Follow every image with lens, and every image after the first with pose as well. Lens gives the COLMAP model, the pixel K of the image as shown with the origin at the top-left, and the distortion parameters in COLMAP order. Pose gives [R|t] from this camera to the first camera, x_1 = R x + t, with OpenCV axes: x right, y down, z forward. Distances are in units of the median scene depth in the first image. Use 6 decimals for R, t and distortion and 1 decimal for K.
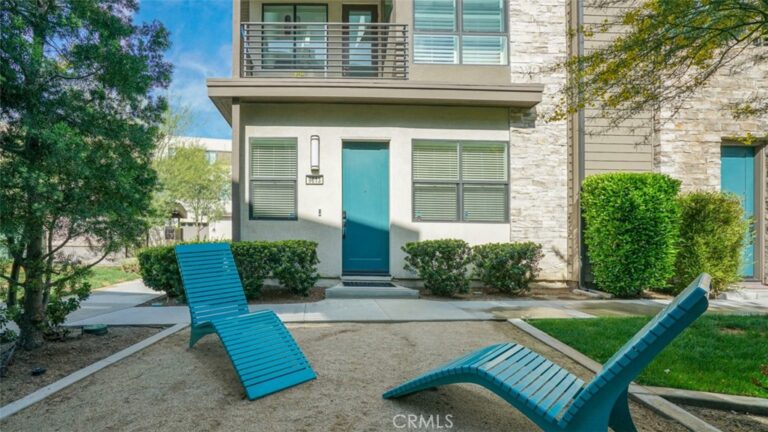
lens RADIAL K [[370.4, 0, 384.0], [0, 370.4, 216.0], [0, 0, 1]] dist [-0.039244, 0.025094]
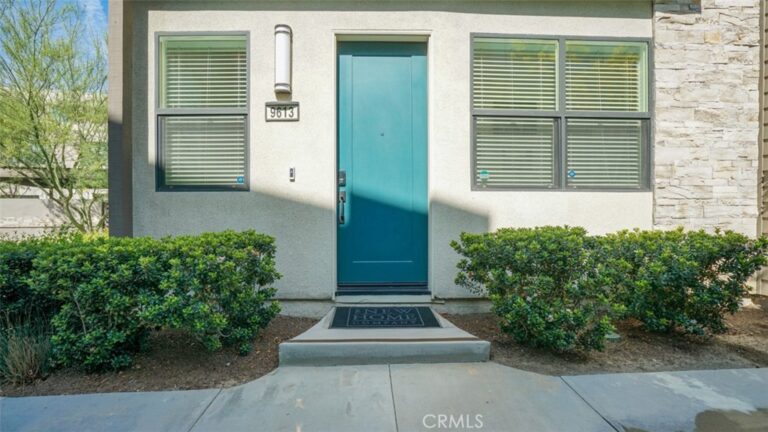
lens RADIAL K [[370.4, 0, 384.0], [0, 370.4, 216.0], [0, 0, 1]] dist [-0.039244, 0.025094]
pose [[0.992485, -0.002282, -0.122349, 0.017189], [0.013292, 0.995921, 0.089247, 0.003557], [0.121646, -0.090203, 0.988466, 0.482044]]
